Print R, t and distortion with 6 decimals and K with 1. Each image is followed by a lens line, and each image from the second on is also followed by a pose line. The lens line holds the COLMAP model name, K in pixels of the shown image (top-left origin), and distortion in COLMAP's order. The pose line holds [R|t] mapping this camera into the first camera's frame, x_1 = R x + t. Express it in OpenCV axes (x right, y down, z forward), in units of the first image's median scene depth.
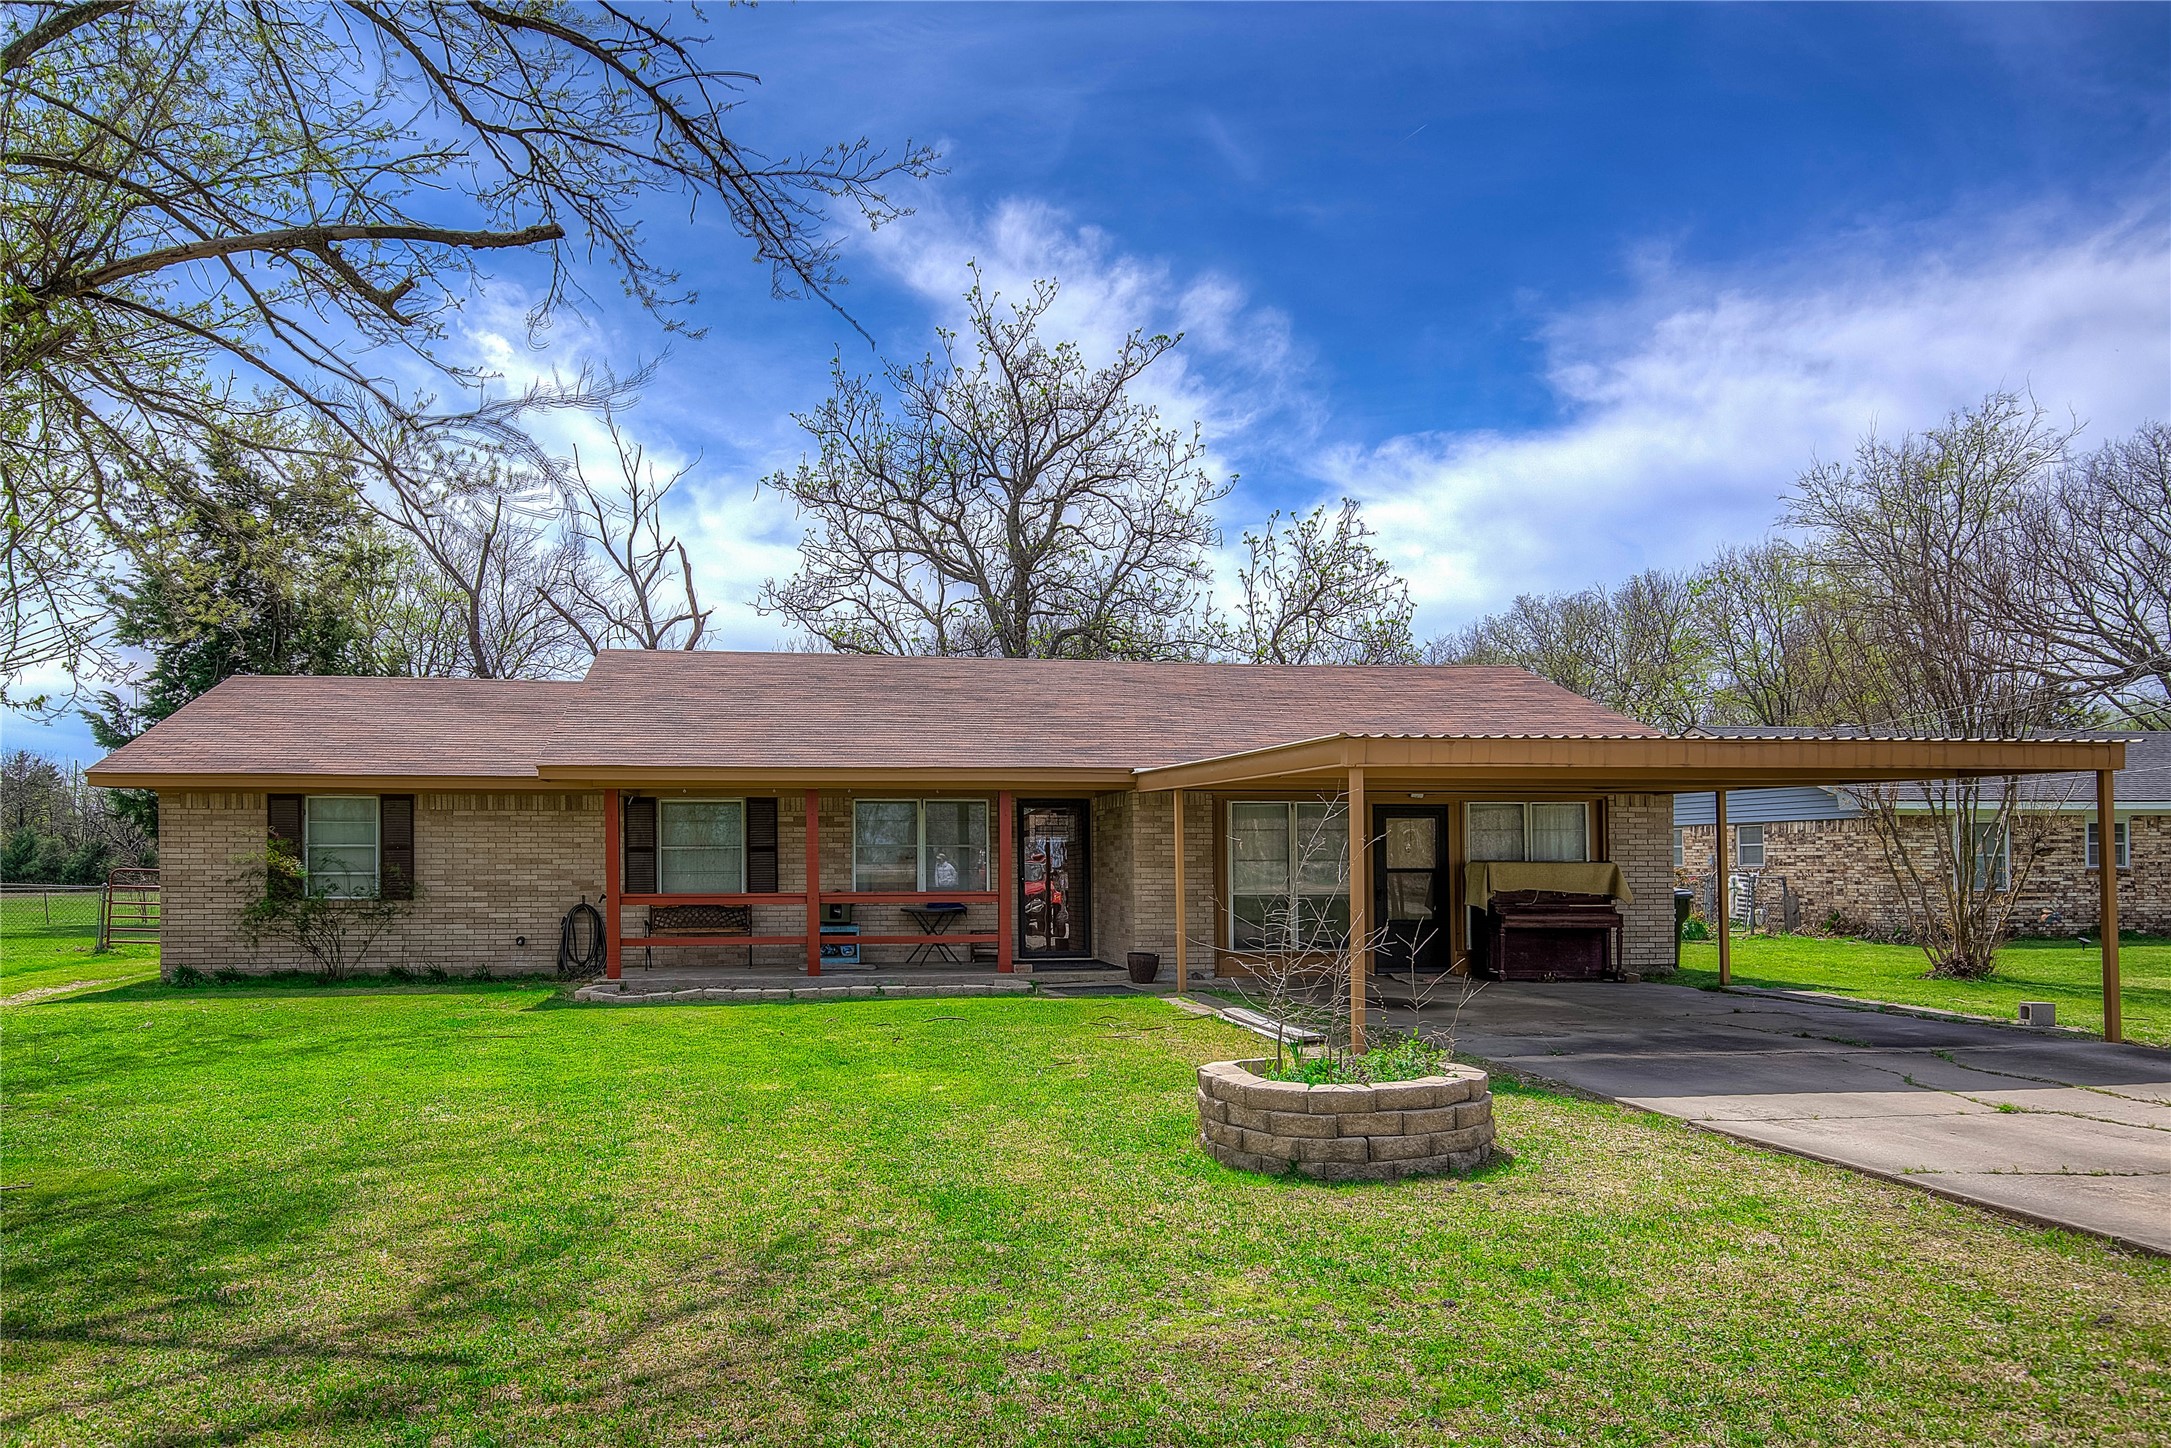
lens RADIAL K [[1649.6, 0, 1085.5], [0, 1649.6, 724.0], [0, 0, 1]] dist [0.002132, -0.001041]
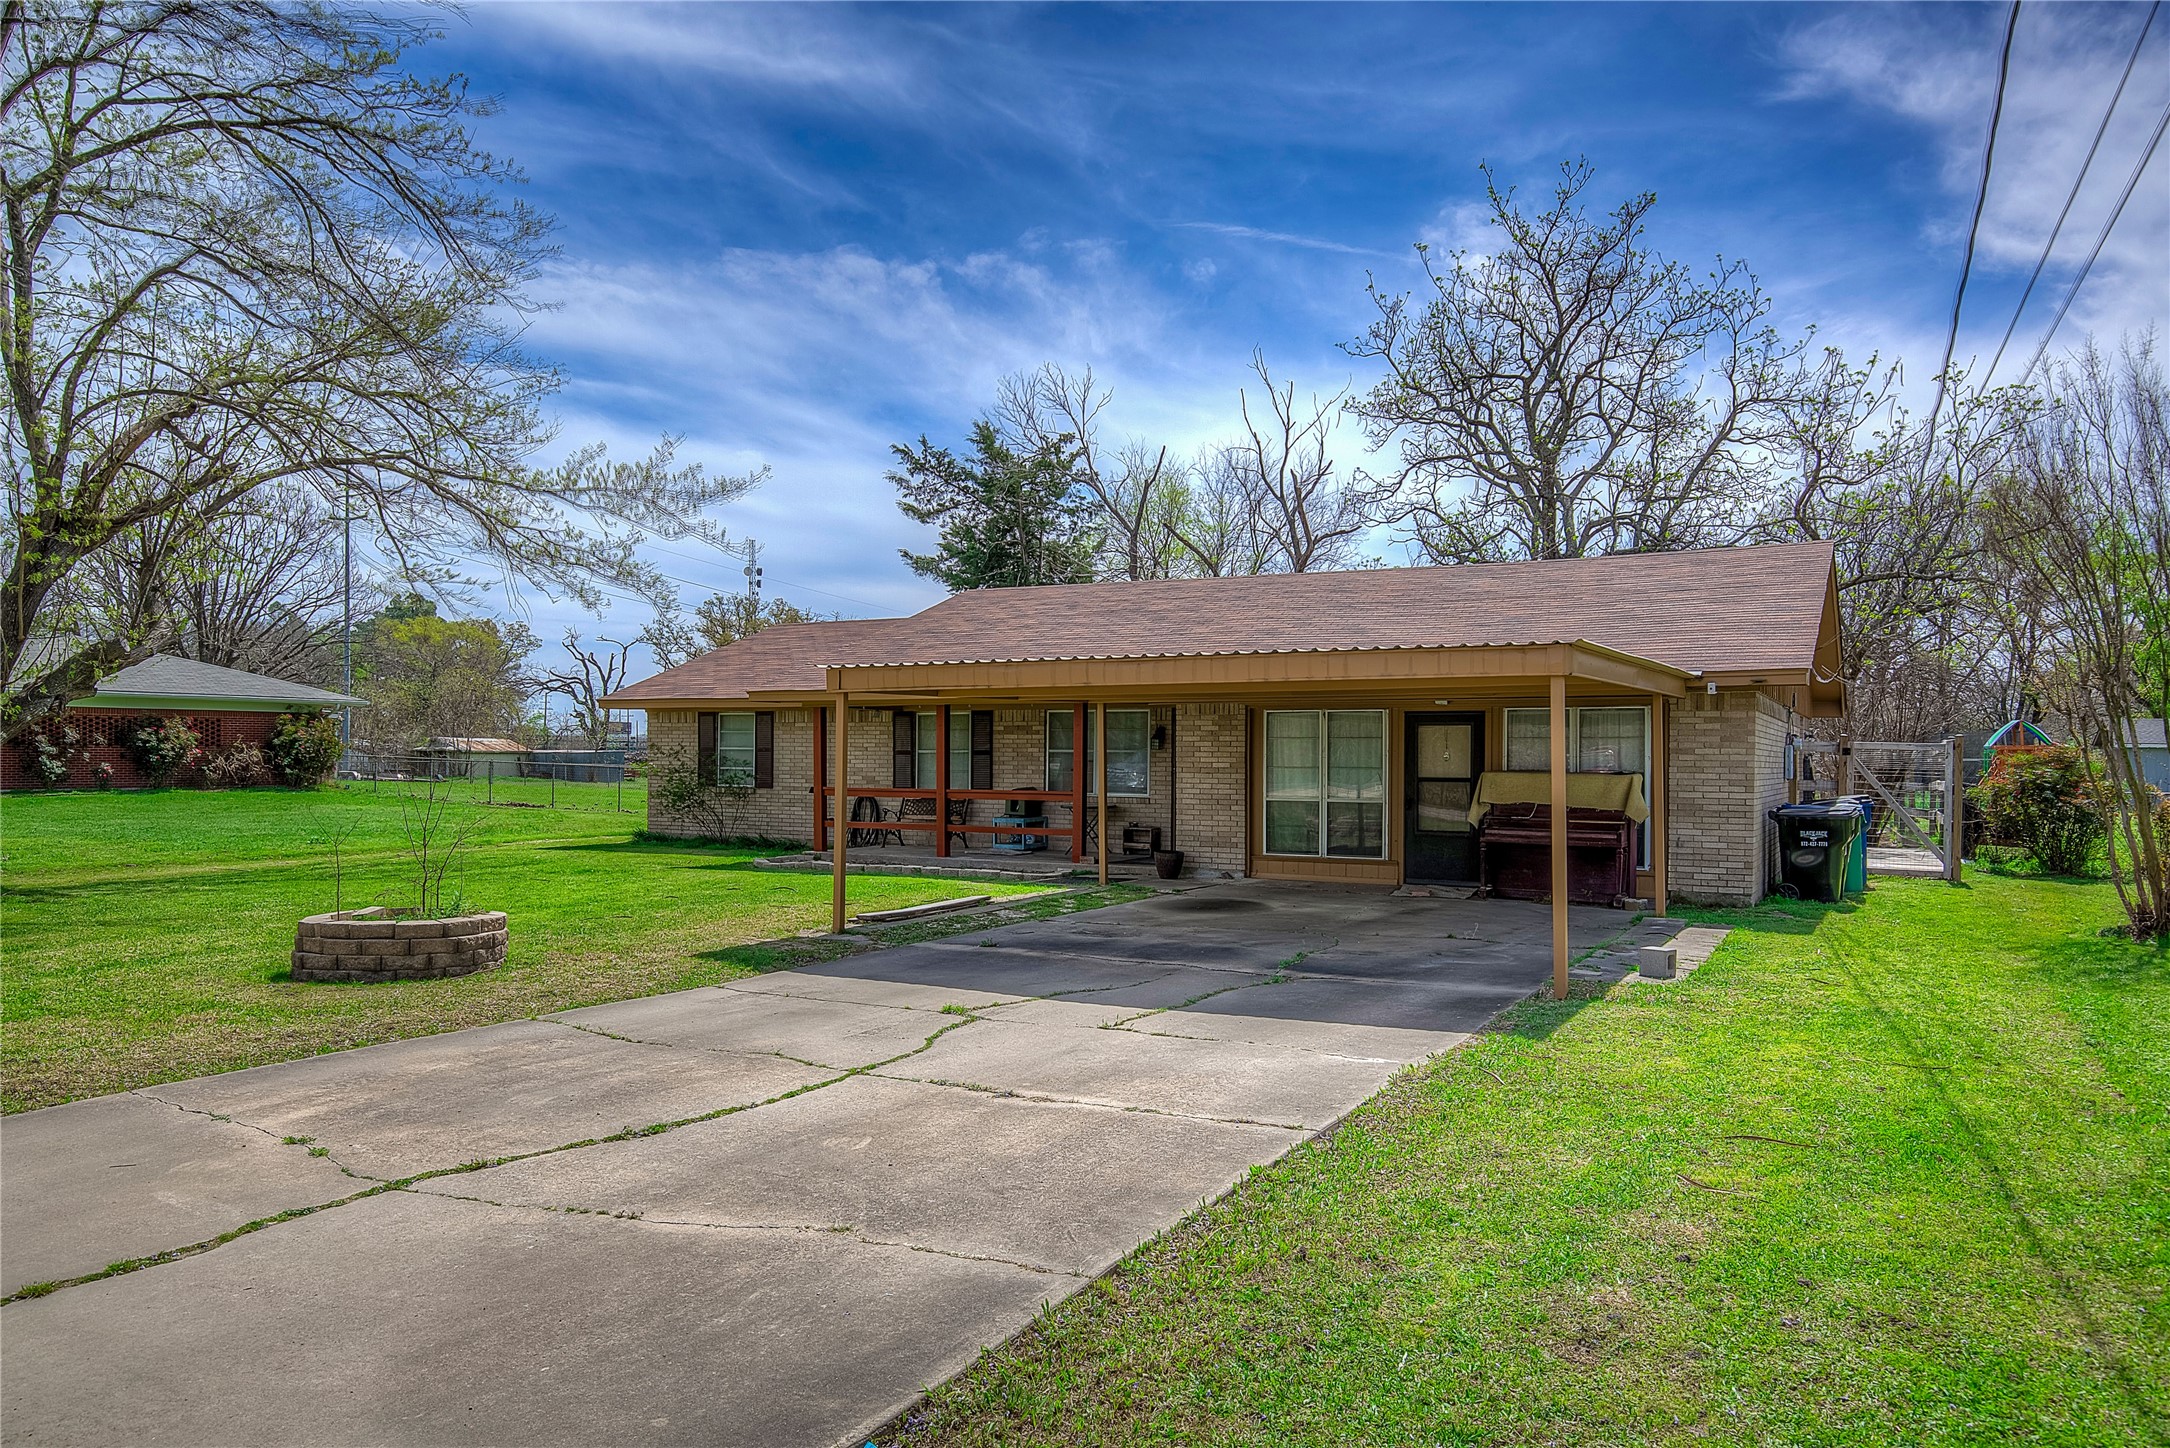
lens RADIAL K [[1648.8, 0, 1085.0], [0, 1648.8, 724.0], [0, 0, 1]] dist [0.002132, -0.001041]
pose [[0.758953, -0.004672, -0.651129, 0.652610], [0.044334, 0.998025, 0.044514, 0.004268], [0.649635, -0.062652, 0.757661, 0.135784]]
